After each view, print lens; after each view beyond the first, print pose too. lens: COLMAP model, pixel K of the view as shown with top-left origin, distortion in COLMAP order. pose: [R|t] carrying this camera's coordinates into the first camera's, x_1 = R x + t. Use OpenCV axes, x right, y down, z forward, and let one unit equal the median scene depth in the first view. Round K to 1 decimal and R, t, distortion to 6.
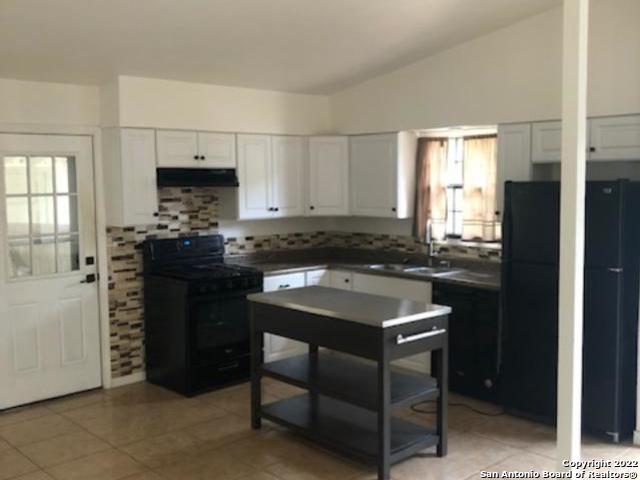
lens RADIAL K [[730.7, 0, 322.5], [0, 730.7, 235.9], [0, 0, 1]] dist [0.056603, 0.000000]
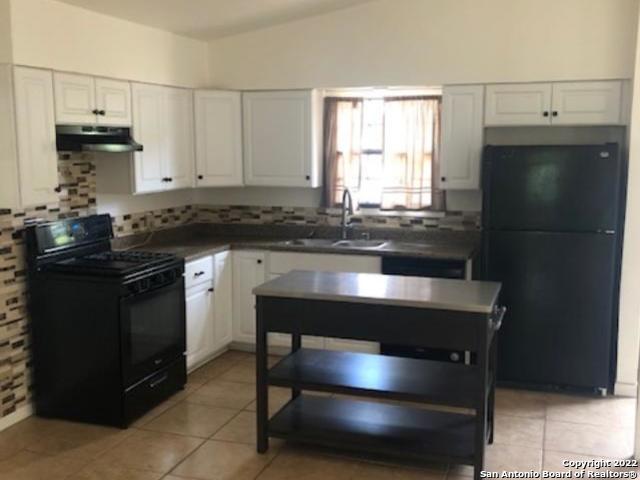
lens RADIAL K [[730.7, 0, 319.6], [0, 730.7, 246.7], [0, 0, 1]] dist [0.056603, 0.000000]
pose [[0.873670, -0.062572, 0.482478, -0.331164], [0.034055, 0.997128, 0.067648, -0.012337], [-0.485326, -0.042671, 0.873292, 0.218660]]
